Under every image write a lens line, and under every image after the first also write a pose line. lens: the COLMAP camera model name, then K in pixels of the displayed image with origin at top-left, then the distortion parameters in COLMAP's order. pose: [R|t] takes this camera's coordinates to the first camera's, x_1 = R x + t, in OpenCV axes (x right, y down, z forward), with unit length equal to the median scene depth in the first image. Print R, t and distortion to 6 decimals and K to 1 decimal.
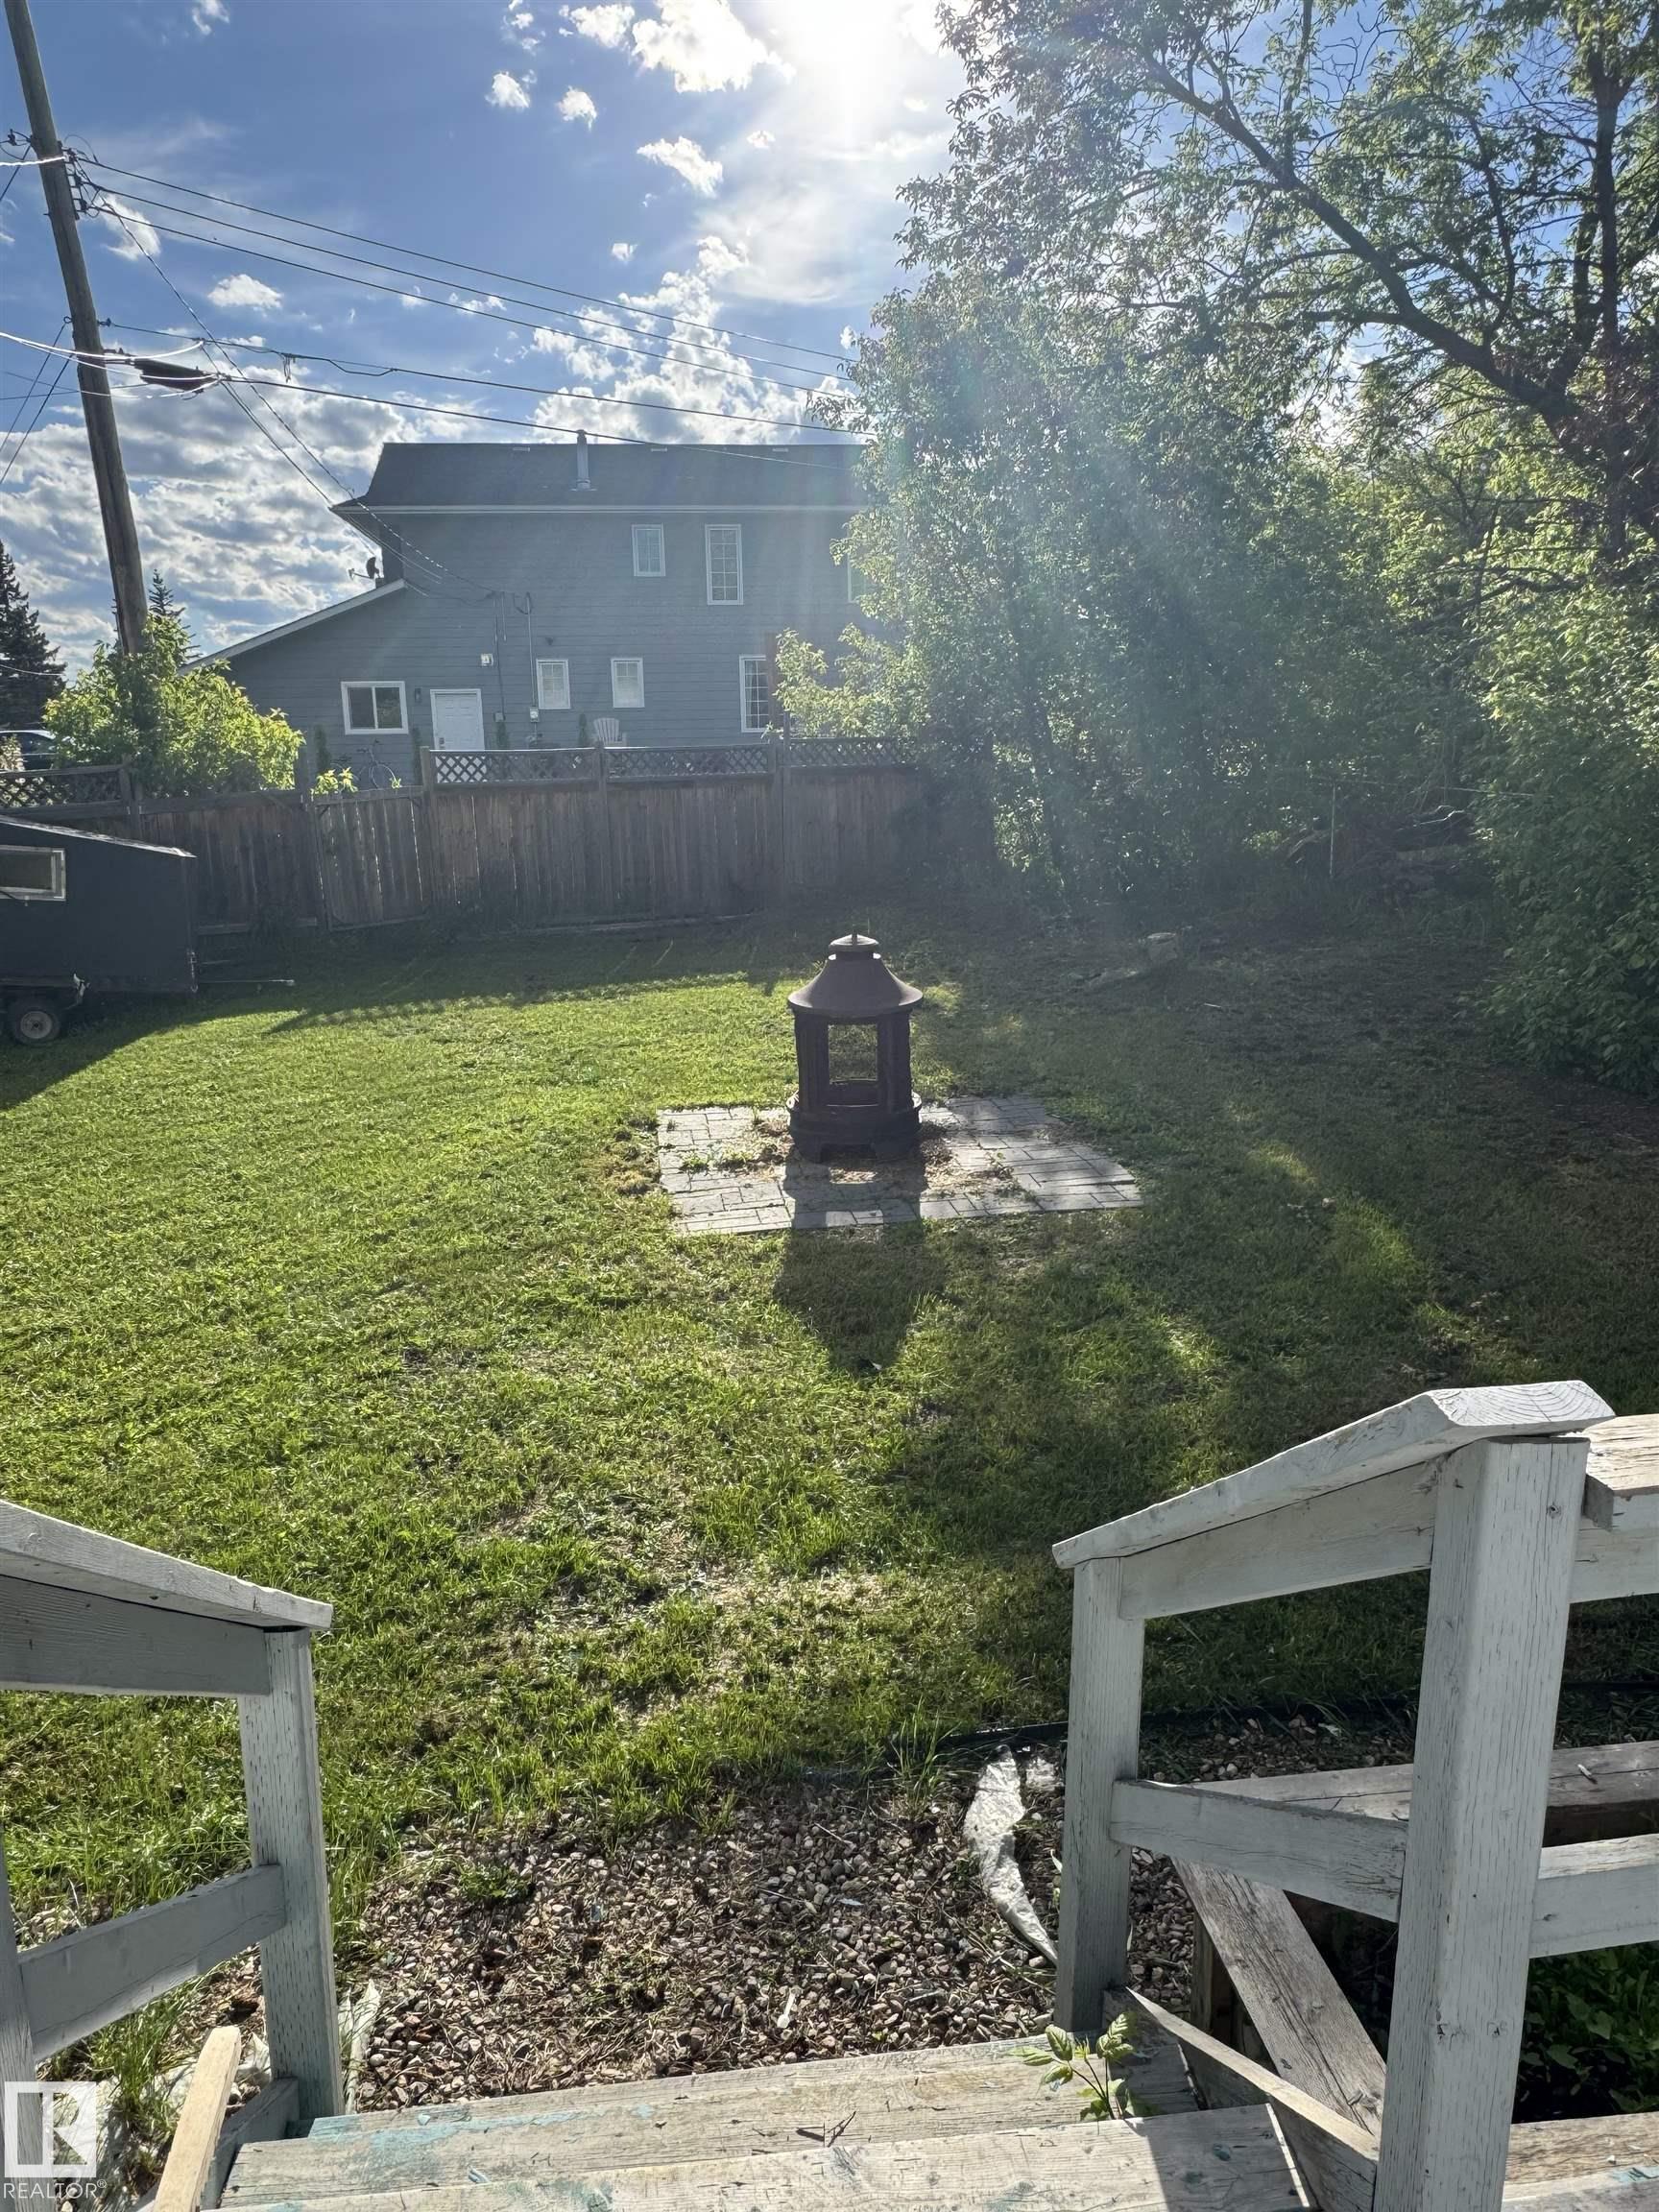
lens RADIAL K [[1506.9, 0, 829.5], [0, 1506.9, 1106.0], [0, 0, 1]] dist [0.014160, 0.005508]
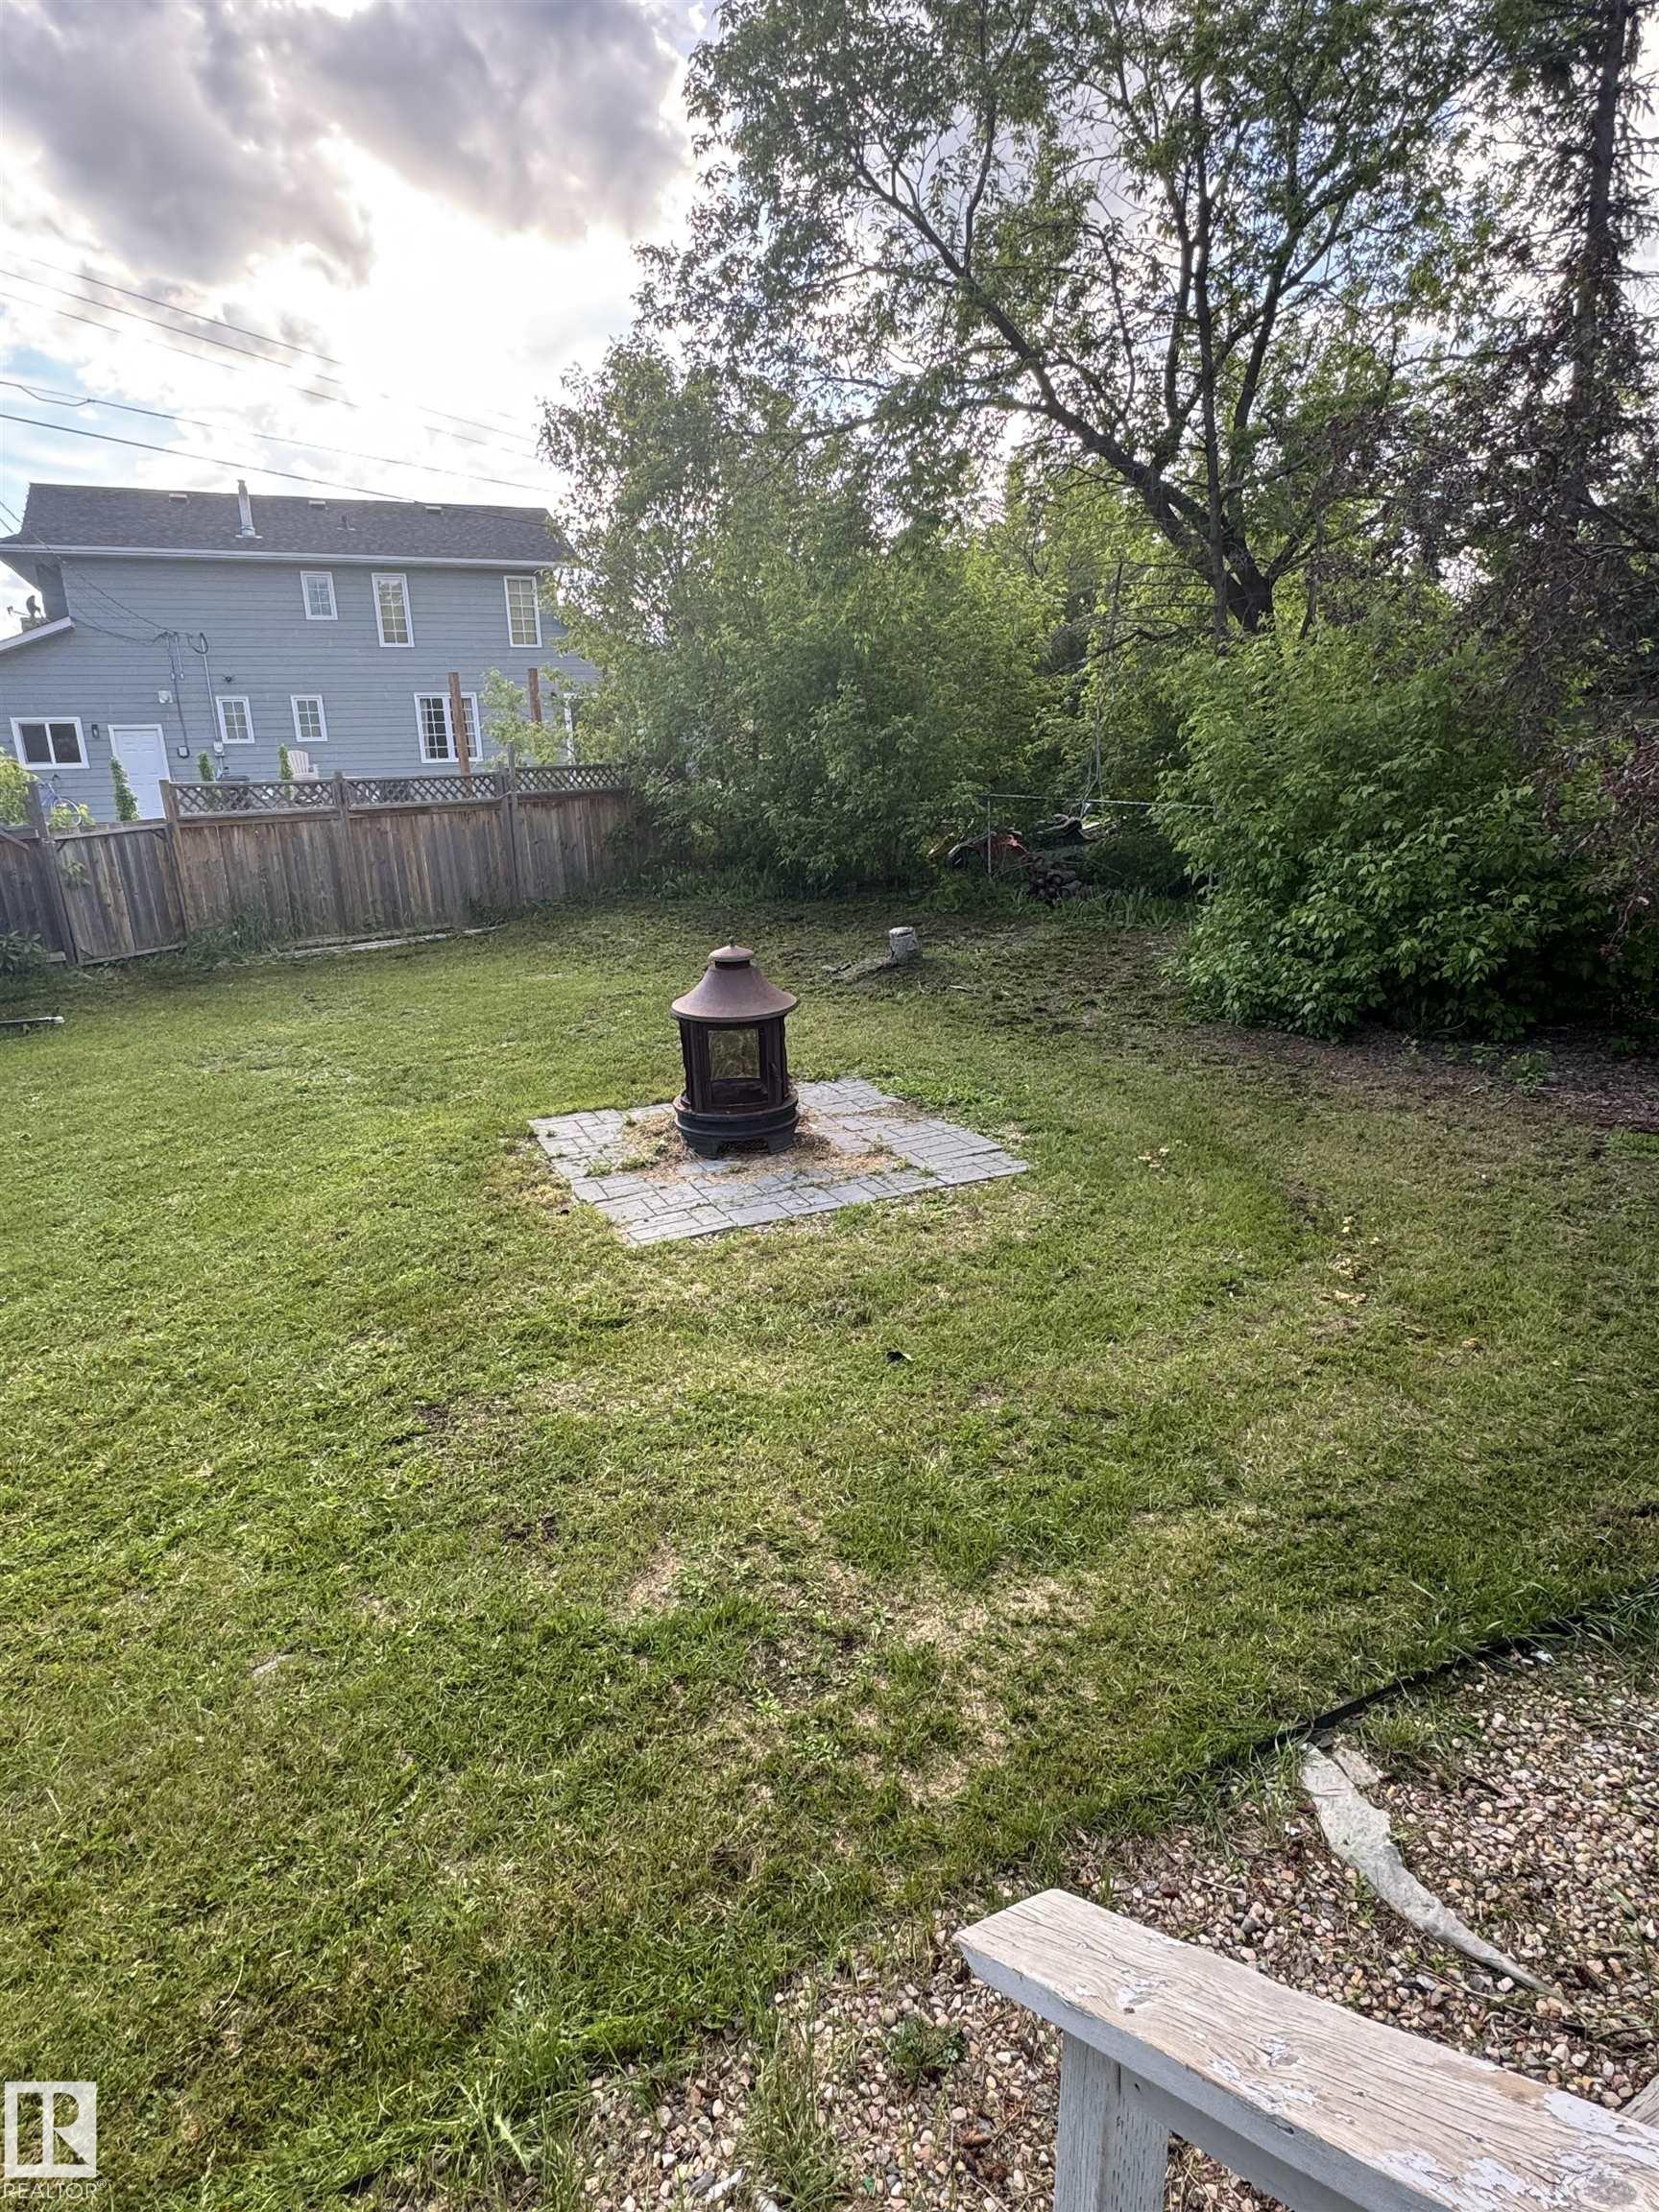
lens RADIAL K [[1231.6, 0, 826.3], [0, 1231.6, 1121.0], [0, 0, 1]] dist [0.005493, 0.000606]
pose [[0.957657, -0.089497, 0.273648, -0.147690], [0.078940, 0.995656, 0.049373, -0.022266], [-0.276878, -0.025680, 0.960562, 0.117667]]
